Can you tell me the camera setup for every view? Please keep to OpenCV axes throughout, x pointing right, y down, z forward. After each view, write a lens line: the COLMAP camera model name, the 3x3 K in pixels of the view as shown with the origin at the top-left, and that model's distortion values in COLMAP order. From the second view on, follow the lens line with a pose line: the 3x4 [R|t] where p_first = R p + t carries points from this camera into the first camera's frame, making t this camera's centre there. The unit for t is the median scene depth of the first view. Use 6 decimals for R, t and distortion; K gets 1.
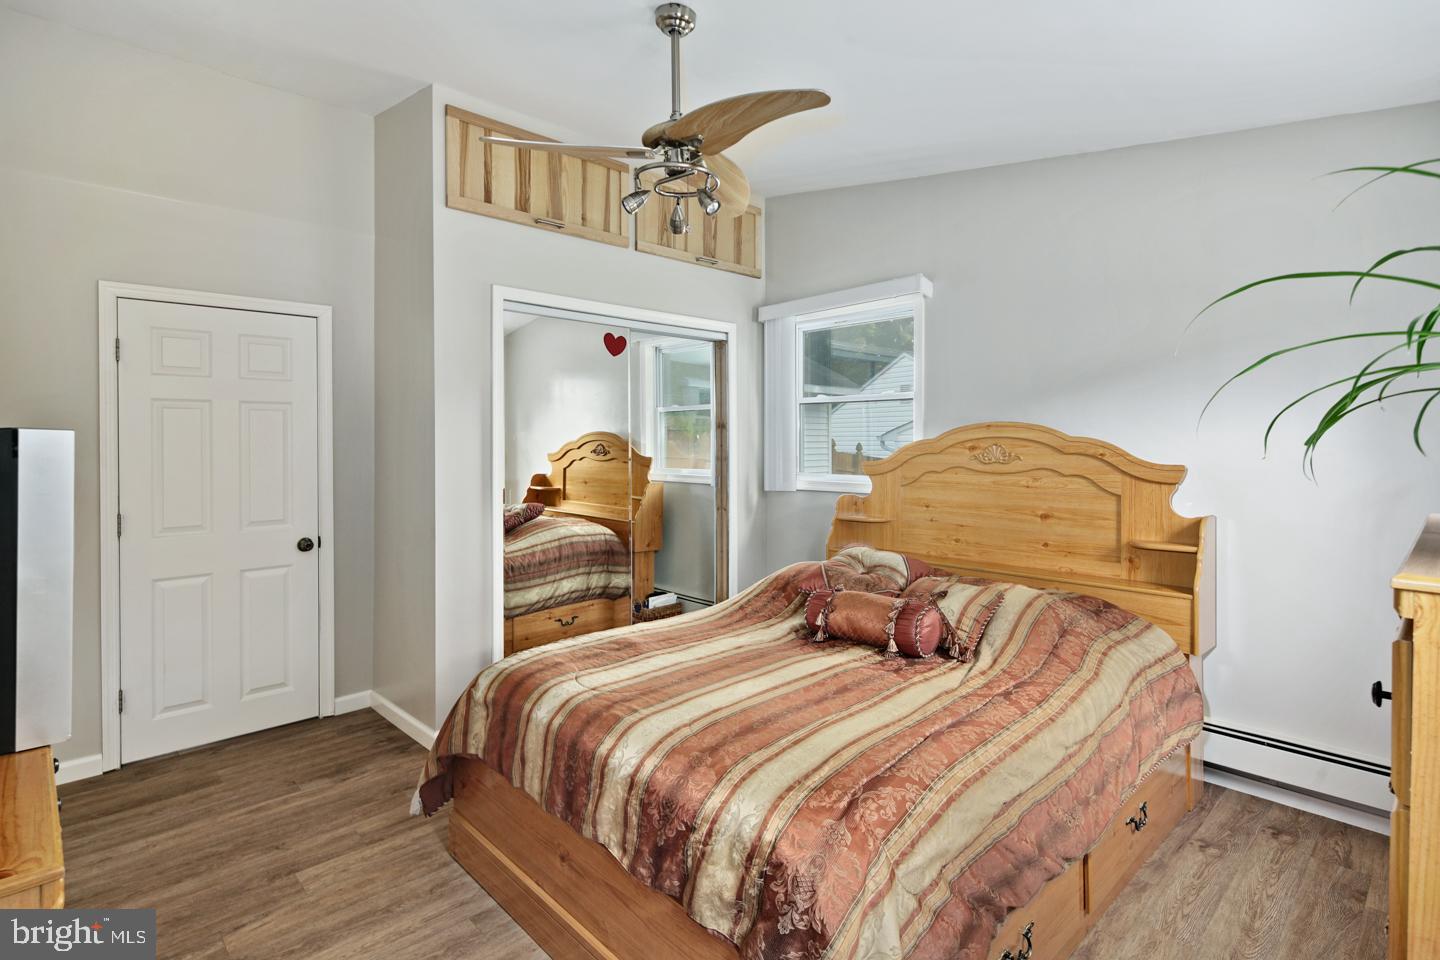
lens RADIAL K [[729.3, 0, 703.6], [0, 729.3, 443.6], [0, 0, 1]] dist [0.000432, -0.002156]
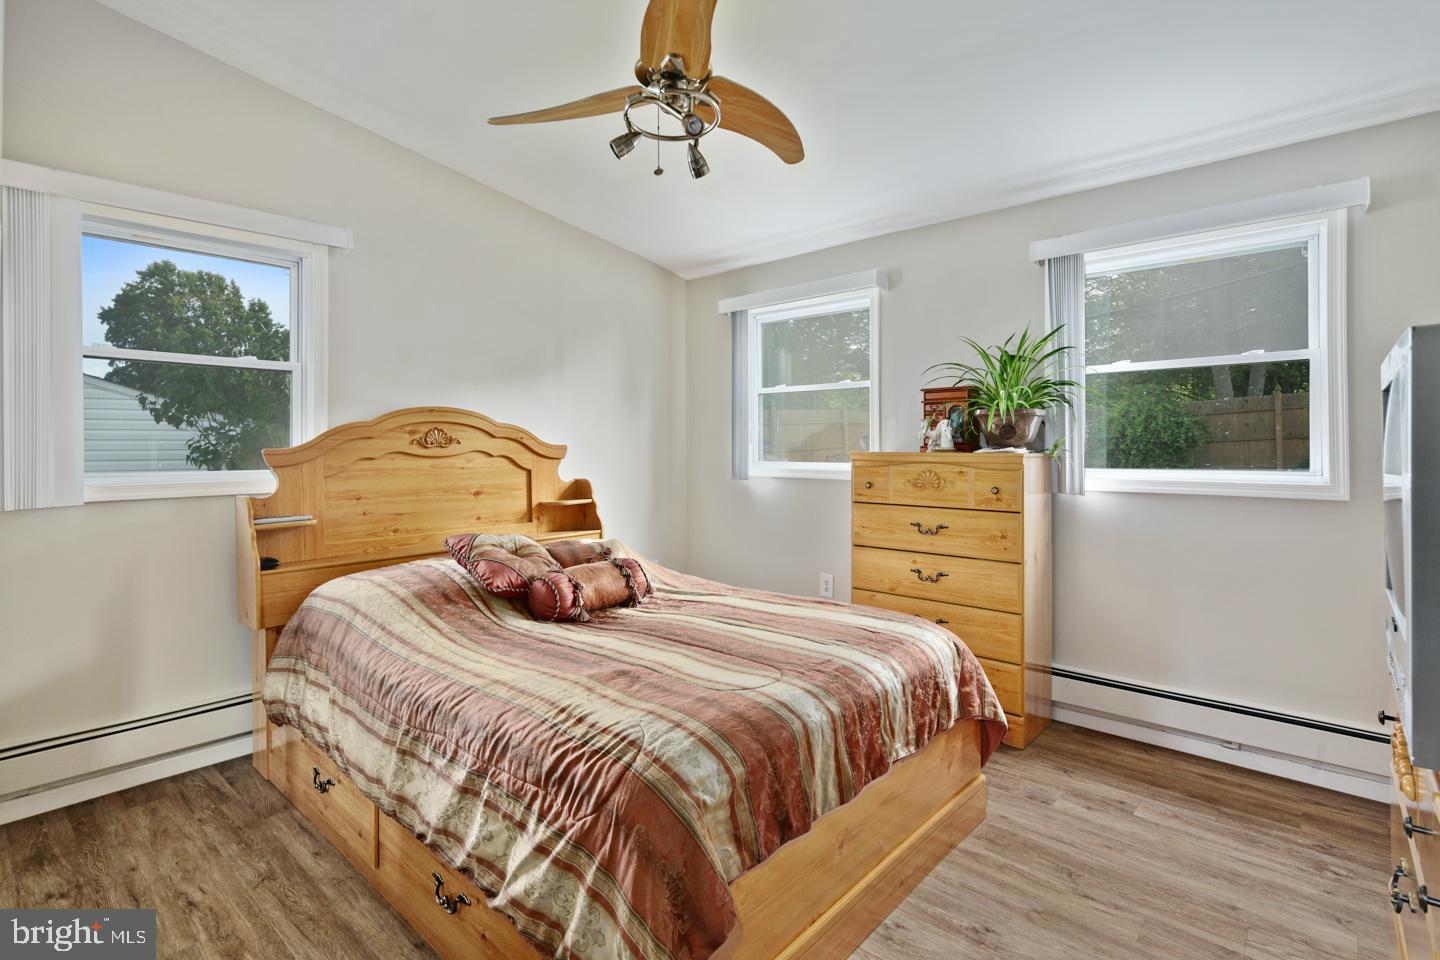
lens RADIAL K [[729.3, 0, 690.2], [0, 729.3, 442.3], [0, 0, 1]] dist [0.000432, -0.002156]
pose [[-0.091613, 0.004406, 0.995785, -0.670759], [0.006427, 0.999972, -0.003833, 0.027054], [-0.995774, 0.006049, -0.091639, 0.762549]]
